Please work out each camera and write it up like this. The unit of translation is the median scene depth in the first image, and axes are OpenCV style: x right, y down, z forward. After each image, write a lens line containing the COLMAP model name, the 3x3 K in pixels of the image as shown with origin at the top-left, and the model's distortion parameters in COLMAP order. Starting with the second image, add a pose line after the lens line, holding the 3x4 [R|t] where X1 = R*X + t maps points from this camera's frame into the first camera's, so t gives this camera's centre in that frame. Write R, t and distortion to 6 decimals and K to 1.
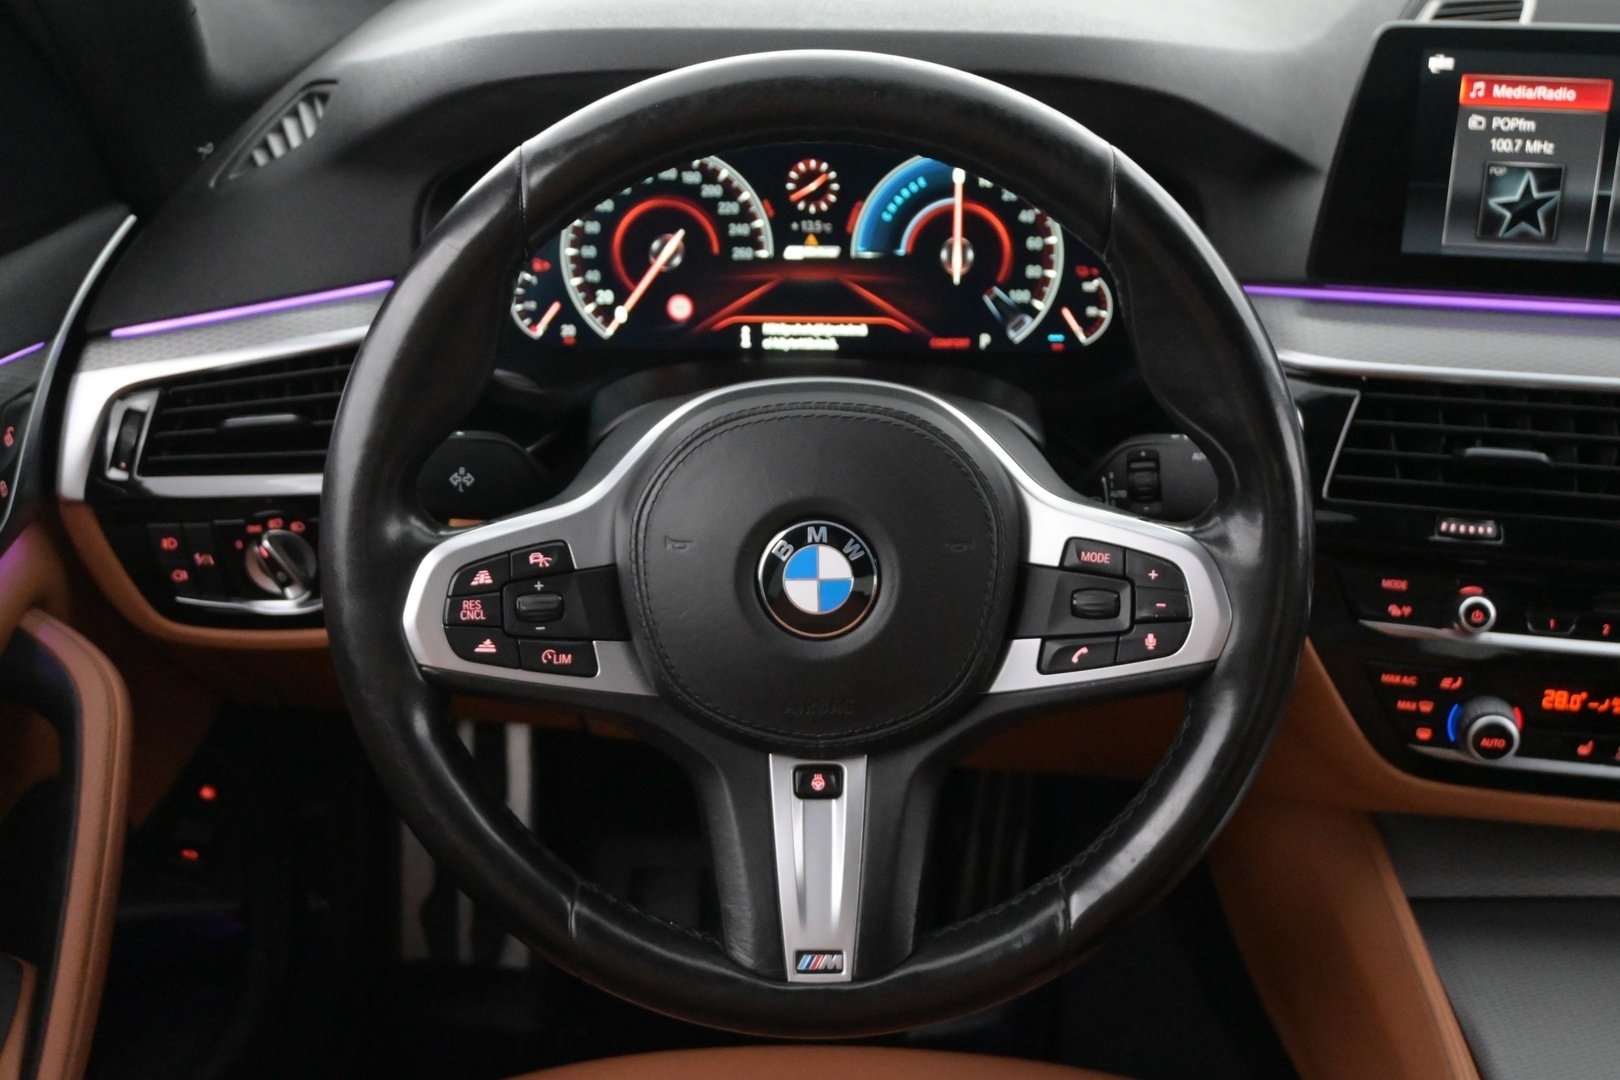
lens RADIAL K [[2134.5, 0, 805.5], [0, 2134.5, 526.2], [0, 0, 1]] dist [0.001169, 0.000000]
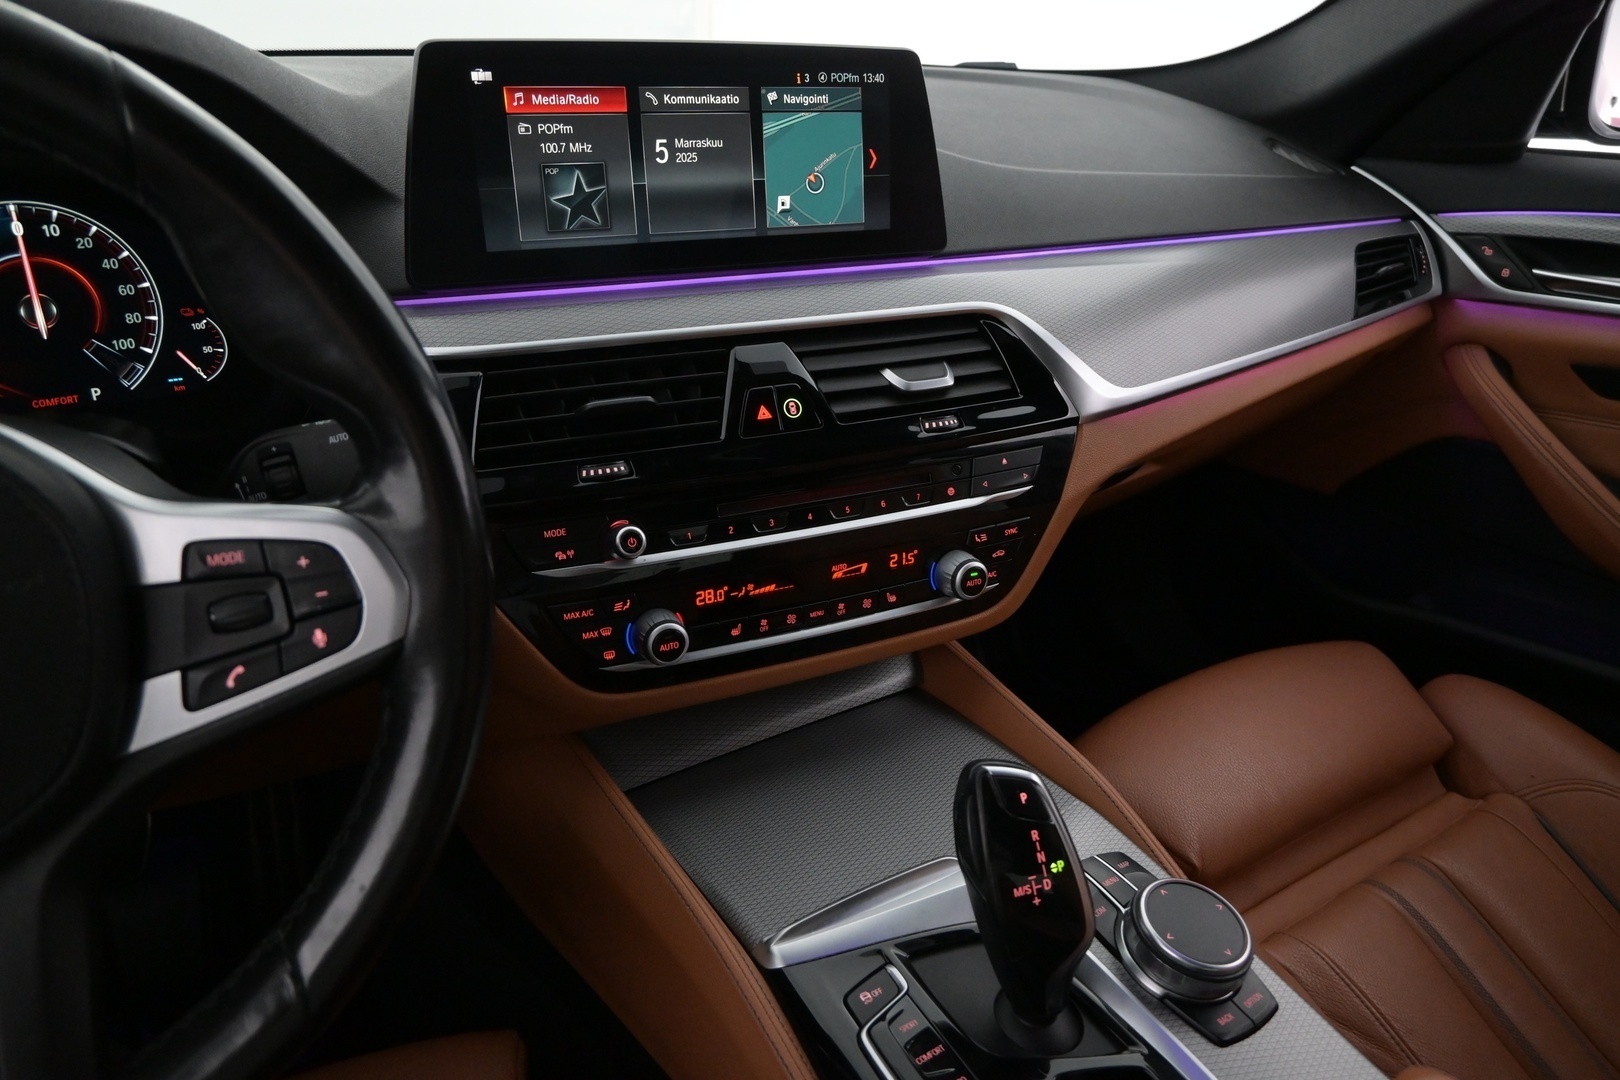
lens RADIAL K [[1128.6, 0, 812.1], [0, 1128.6, 543.4], [0, 0, 1]] dist [0.006218, 0.004332]
pose [[0.833599, -0.222955, 0.505375, 0.082603], [0.227824, 0.972251, 0.053137, 0.029743], [-0.503199, 0.070841, 0.861262, 0.395937]]
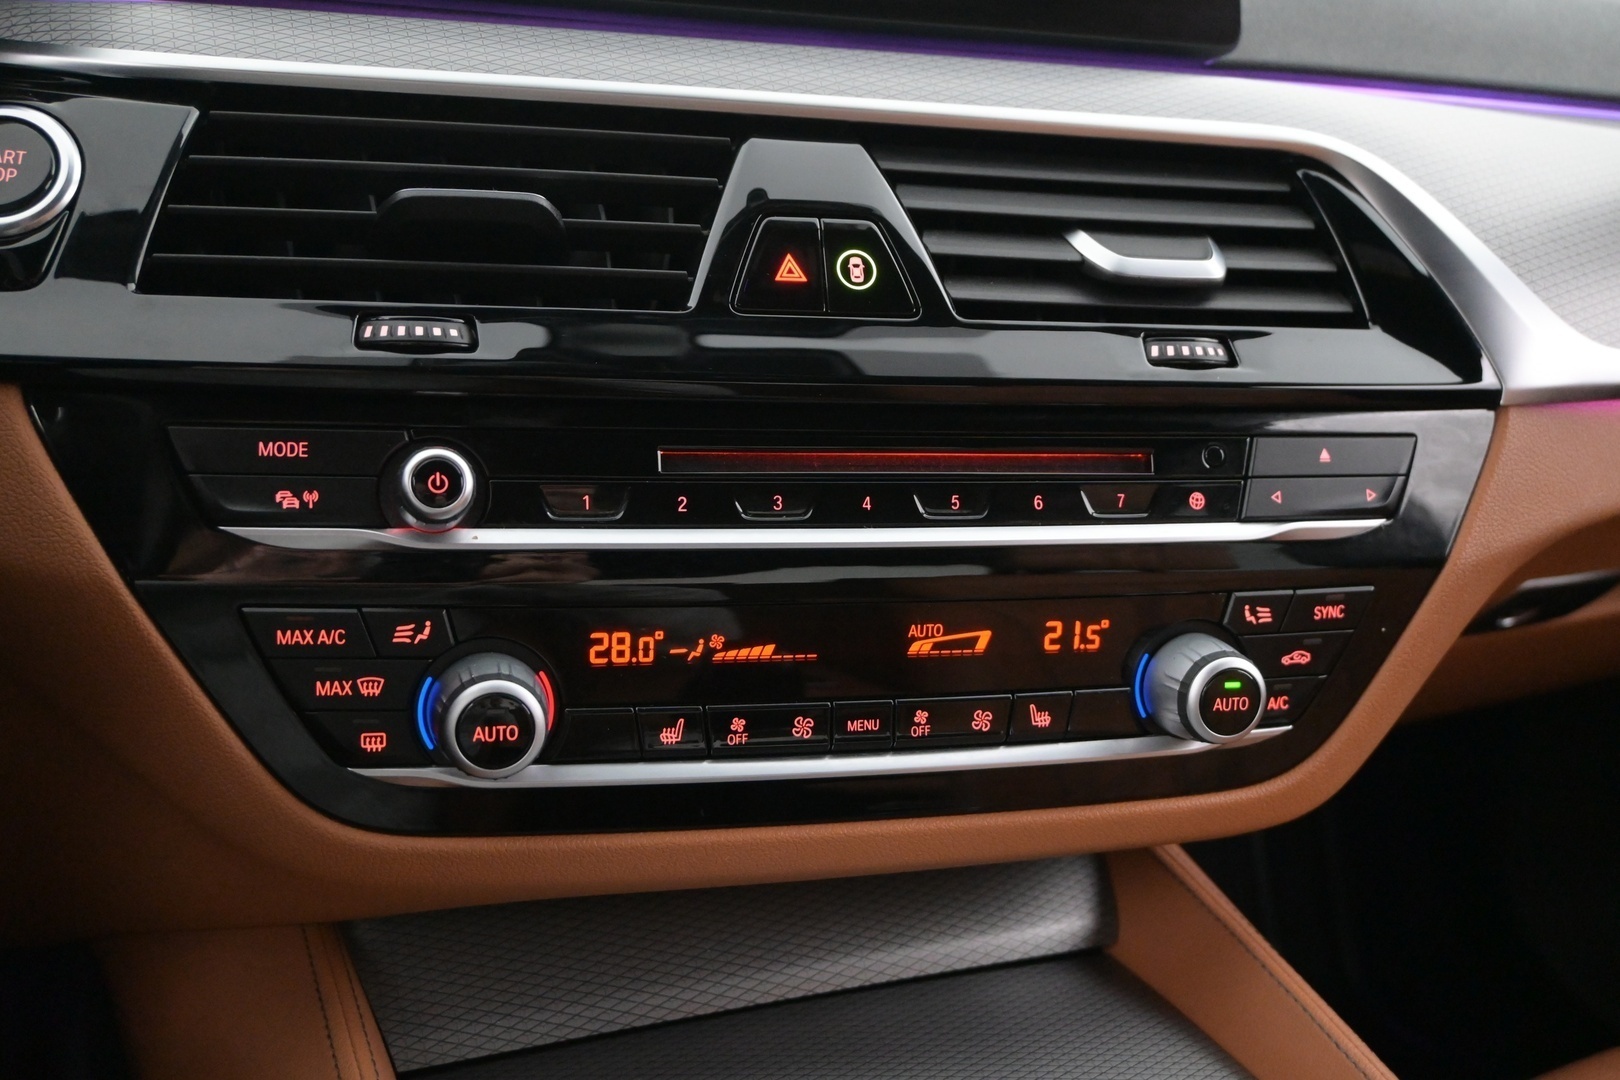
lens RADIAL K [[1608.4, 0, 803.0], [0, 1608.4, 549.5], [0, 0, 1]] dist [0.000285, 0.000000]
pose [[0.921761, -0.059521, 0.383163, 0.226479], [0.113437, 0.986311, -0.119678, 0.103779], [-0.370794, 0.153779, 0.915895, 0.567056]]
